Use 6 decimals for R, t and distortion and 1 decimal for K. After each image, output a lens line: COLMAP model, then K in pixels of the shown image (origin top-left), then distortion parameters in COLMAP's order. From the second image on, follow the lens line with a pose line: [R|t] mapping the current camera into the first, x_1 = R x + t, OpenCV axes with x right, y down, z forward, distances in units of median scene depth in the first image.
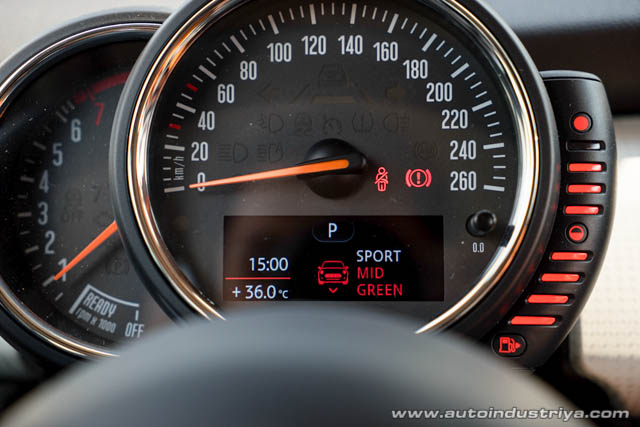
lens RADIAL K [[1336.3, 0, 320.0], [0, 1336.3, 213.5], [0, 0, 1]] dist [0.473798, -0.067105]
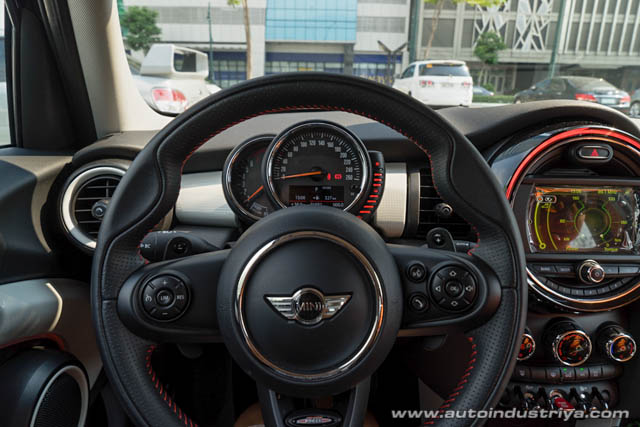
lens RADIAL K [[415.7, 0, 320.0], [0, 415.7, 213.5], [0, 0, 1]] dist [-0.000838, -0.000112]
pose [[0.998261, 0.009333, 0.058197, -0.052448], [-0.012574, 0.998375, 0.055579, 0.015850], [-0.057584, -0.056214, 0.996757, -0.246470]]
